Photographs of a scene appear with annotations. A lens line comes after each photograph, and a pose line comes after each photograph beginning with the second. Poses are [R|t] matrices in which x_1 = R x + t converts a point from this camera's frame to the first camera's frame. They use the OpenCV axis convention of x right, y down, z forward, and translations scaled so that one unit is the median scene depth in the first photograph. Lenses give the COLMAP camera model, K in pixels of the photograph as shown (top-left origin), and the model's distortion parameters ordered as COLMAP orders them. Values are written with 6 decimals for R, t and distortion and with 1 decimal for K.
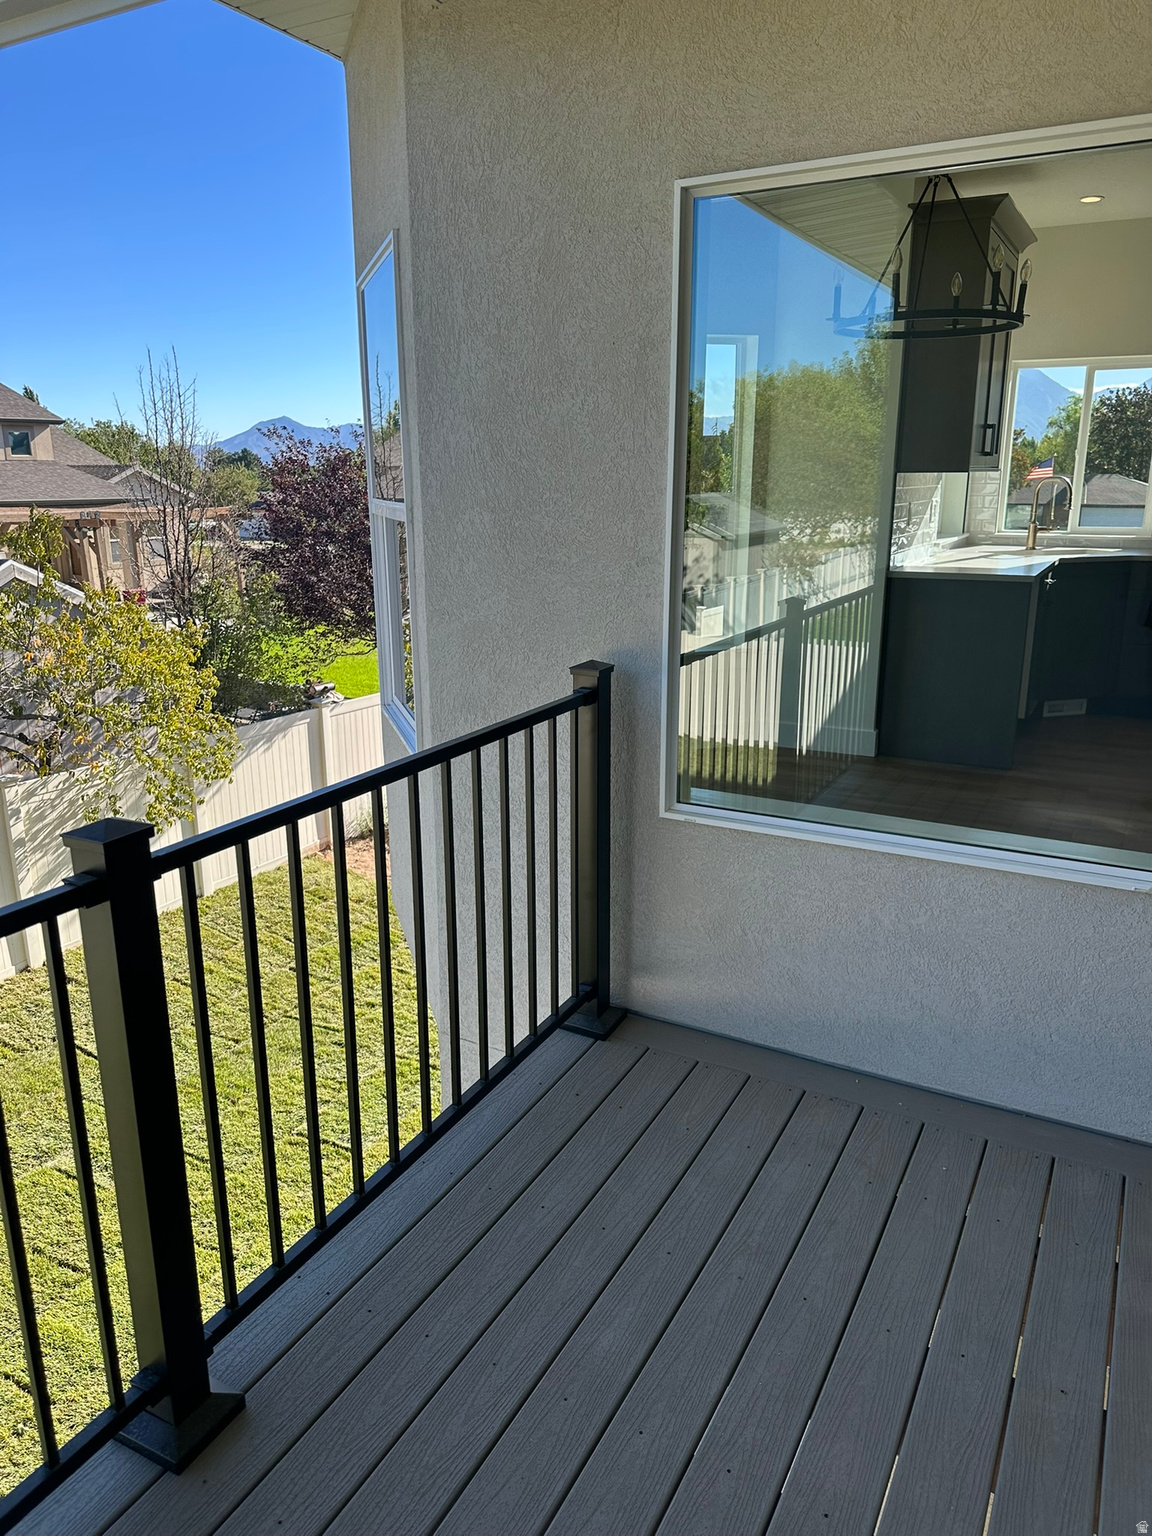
lens RADIAL K [[1087.7, 0, 572.6], [0, 1087.7, 751.2], [0, 0, 1]] dist [0.000380, 0.002907]
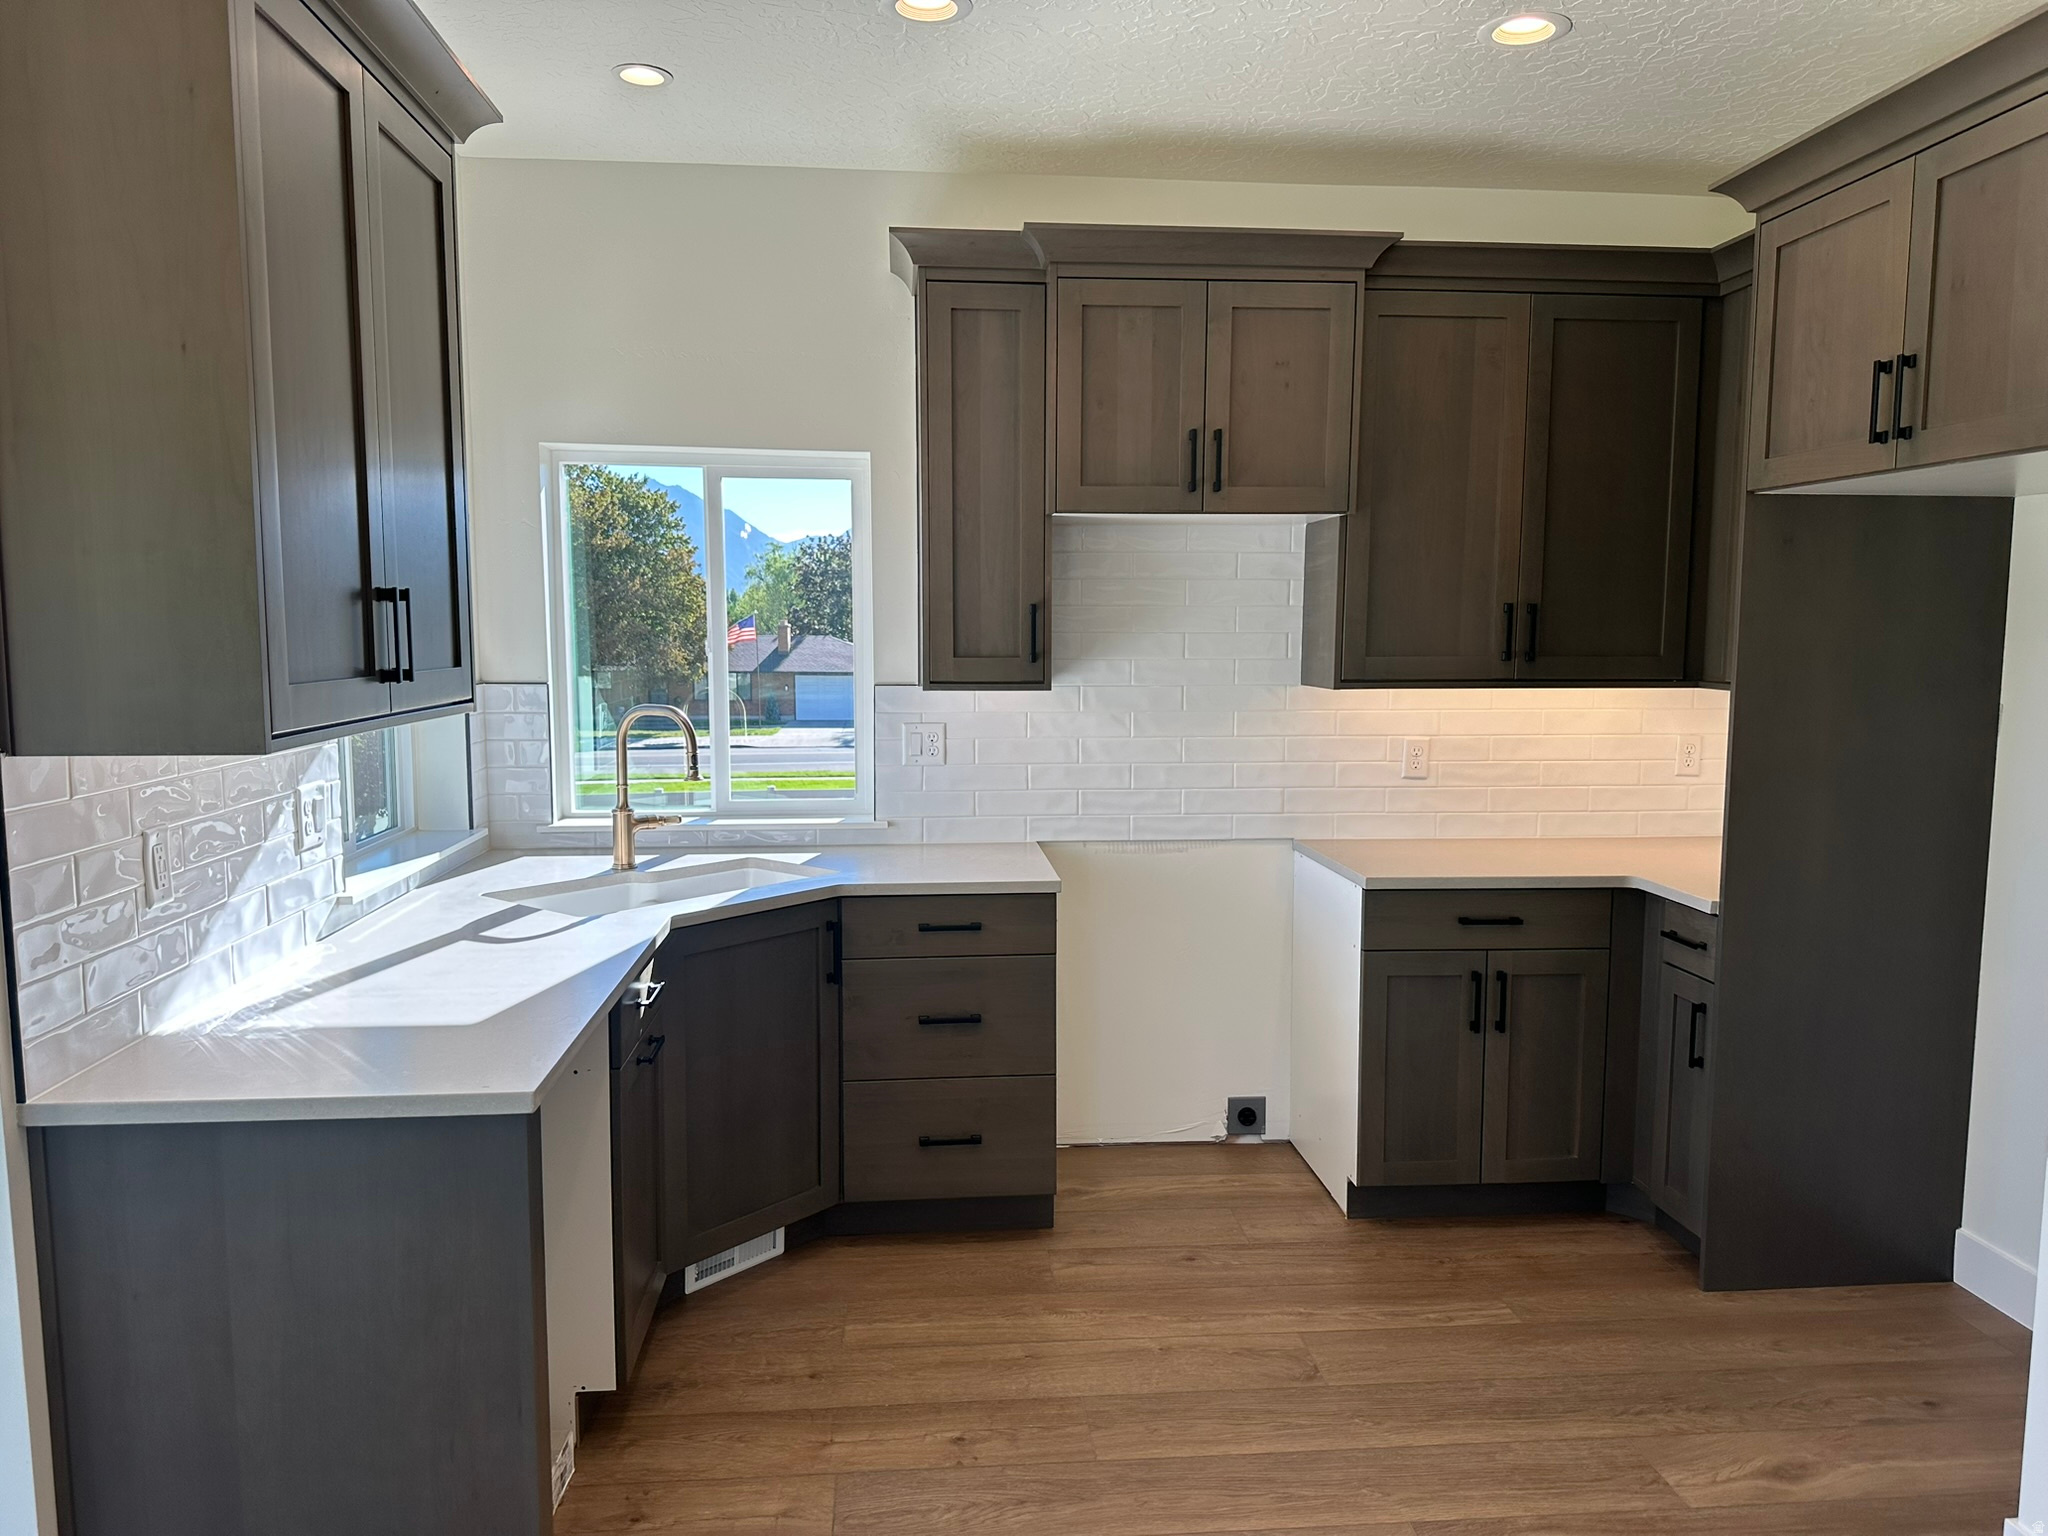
lens RADIAL K [[1441.6, 0, 1028.2], [0, 1441.6, 765.5], [0, 0, 1]] dist [0.070024, -0.080547]
pose [[0.832997, -0.047452, 0.551240, 0.242256], [0.133445, 0.984133, -0.116936, -0.137753], [-0.536944, 0.170967, 0.826112, 0.440663]]
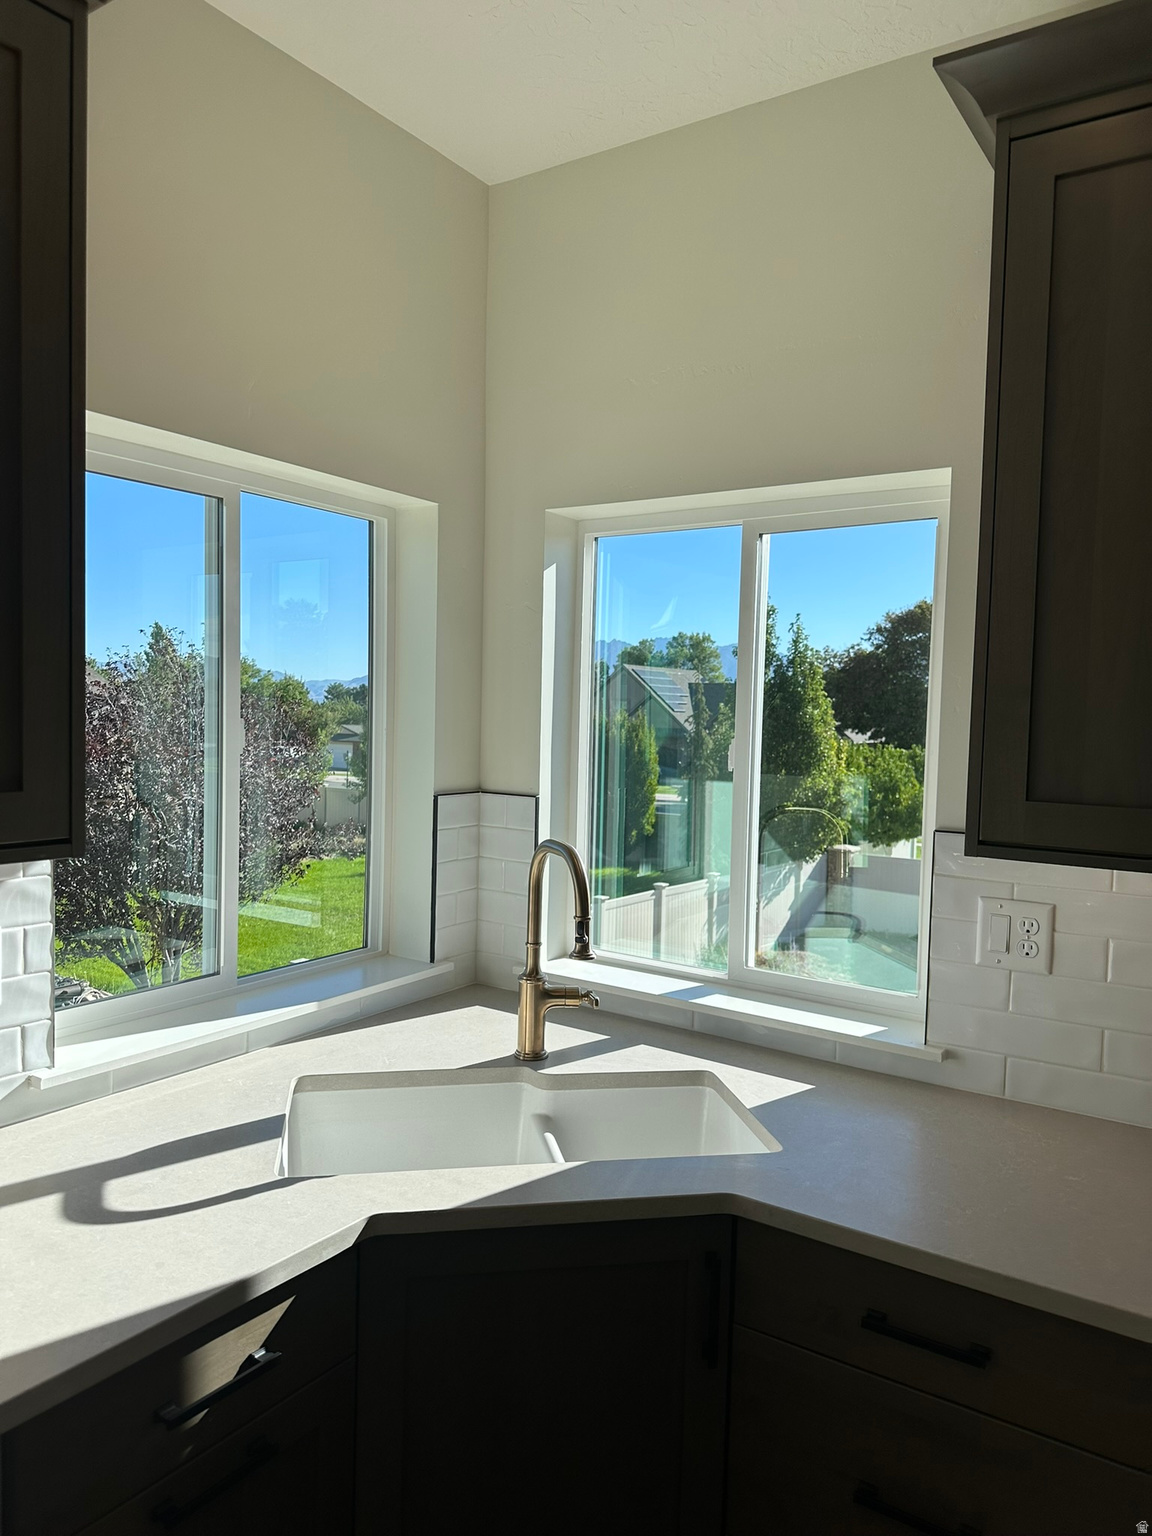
lens RADIAL K [[1047.2, 0, 576.0], [0, 1047.2, 768.0], [0, 0, 1]] dist [-0.000220, -0.053494]
pose [[0.992853, 0.034353, -0.114296, 0.471181], [-0.056429, 0.978992, -0.195933, -0.210602], [0.105164, 0.200982, 0.973934, 0.697041]]
